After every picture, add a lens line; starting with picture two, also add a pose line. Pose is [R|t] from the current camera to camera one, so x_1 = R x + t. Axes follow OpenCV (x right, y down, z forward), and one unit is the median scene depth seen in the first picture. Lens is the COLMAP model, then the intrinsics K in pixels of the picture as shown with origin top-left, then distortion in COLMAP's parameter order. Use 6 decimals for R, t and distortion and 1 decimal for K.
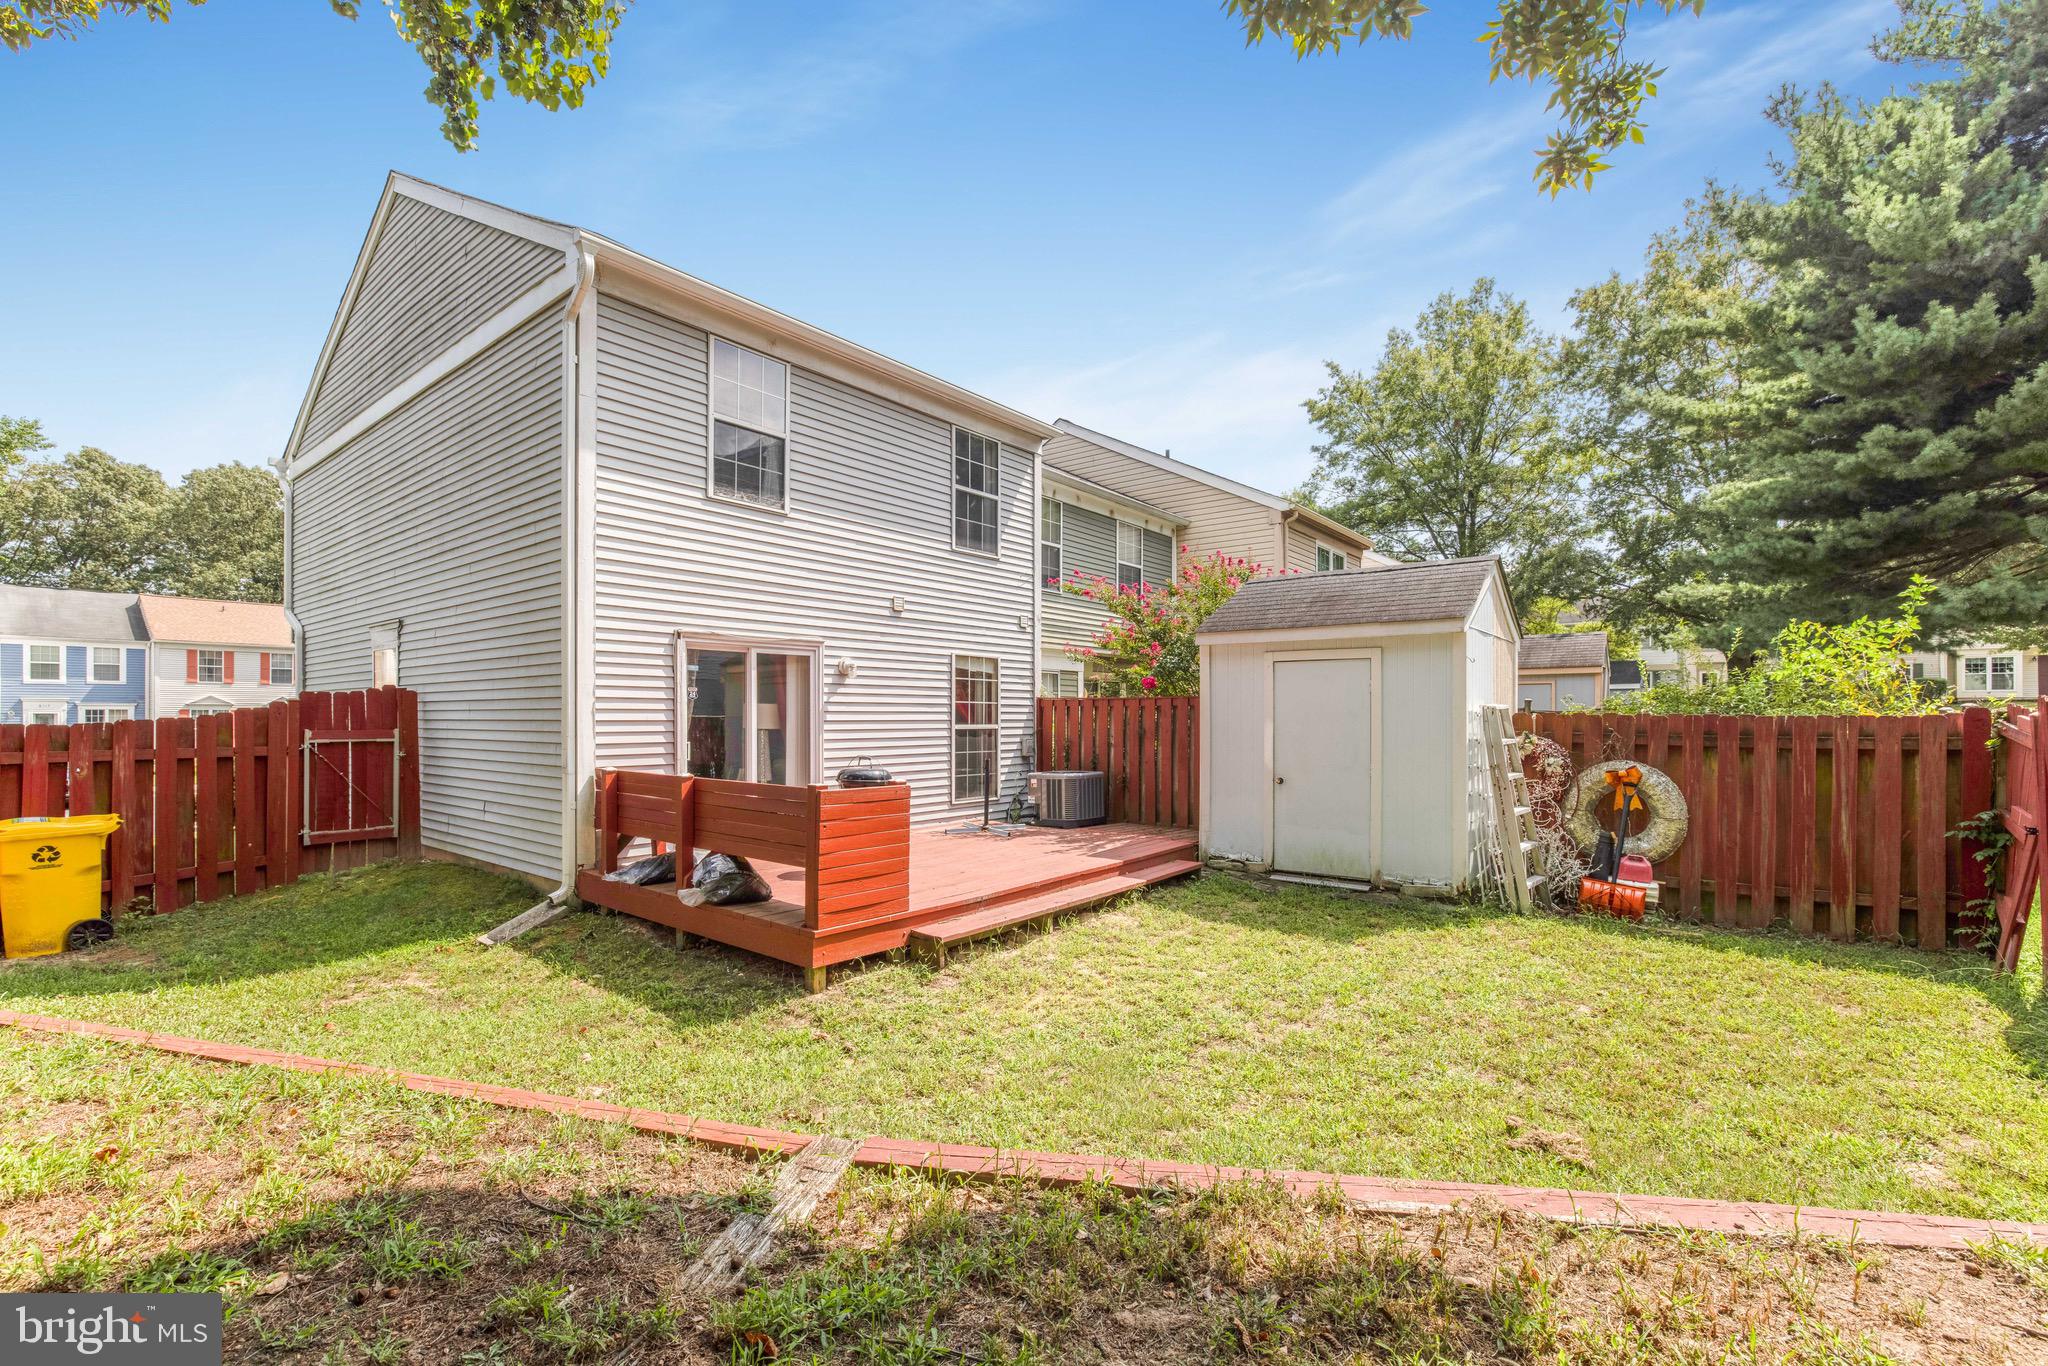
lens RADIAL K [[879.6, 0, 1015.1], [0, 879.6, 696.7], [0, 0, 1]] dist [-0.003345, 0.002940]
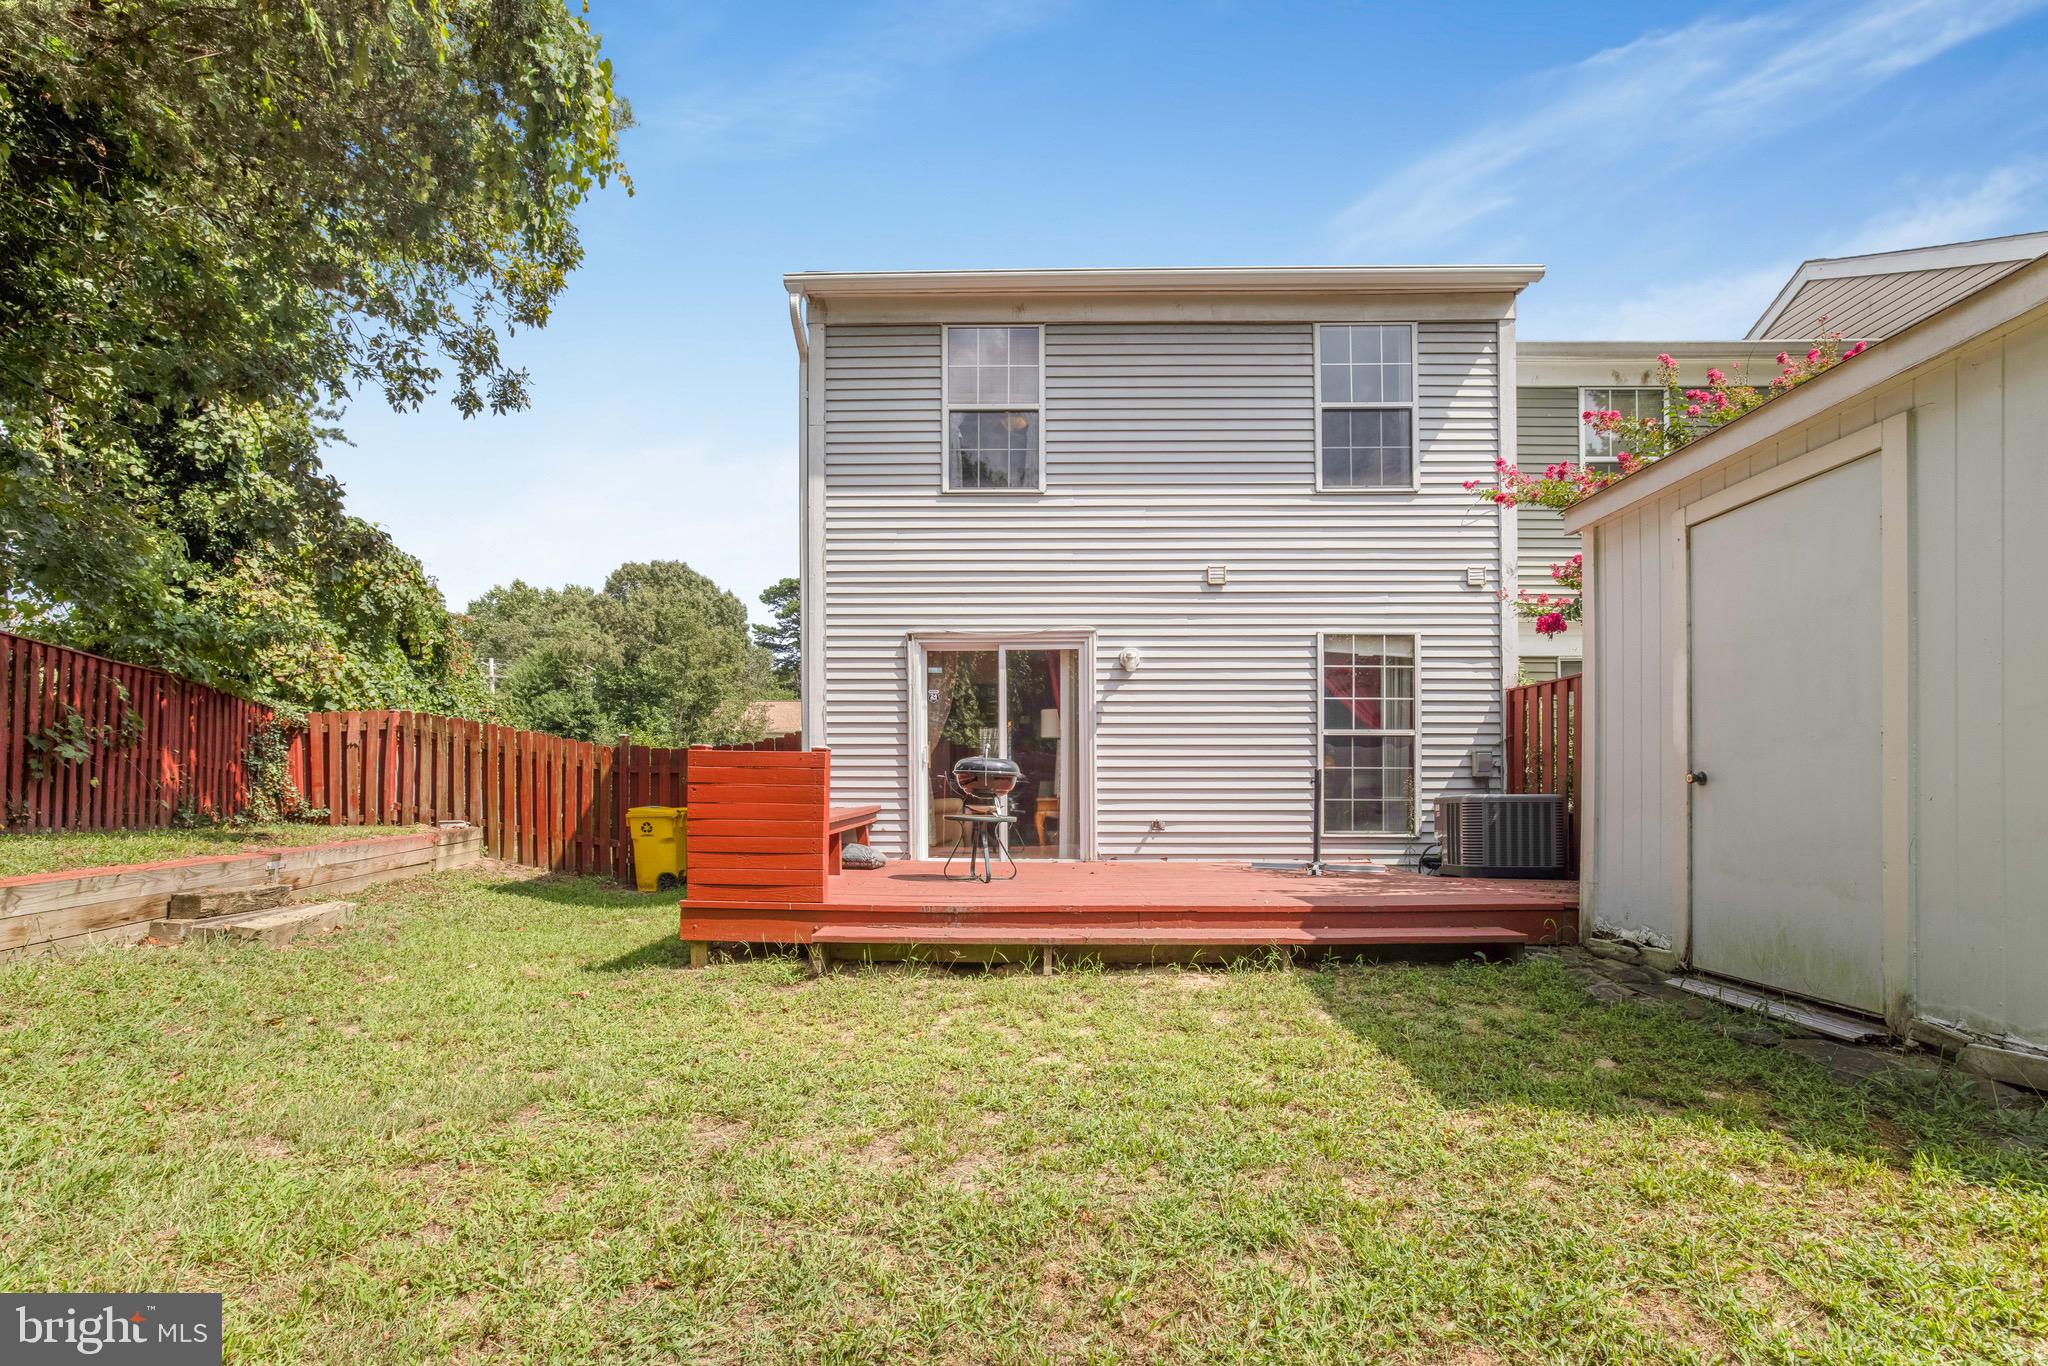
lens RADIAL K [[879.6, 0, 1007.9], [0, 879.6, 783.2], [0, 0, 1]] dist [-0.003345, 0.002940]
pose [[0.625550, -0.010849, -0.780108, 0.399964], [0.019281, 0.999813, 0.001556, 0.083163], [0.779945, -0.016015, 0.625643, 0.391152]]
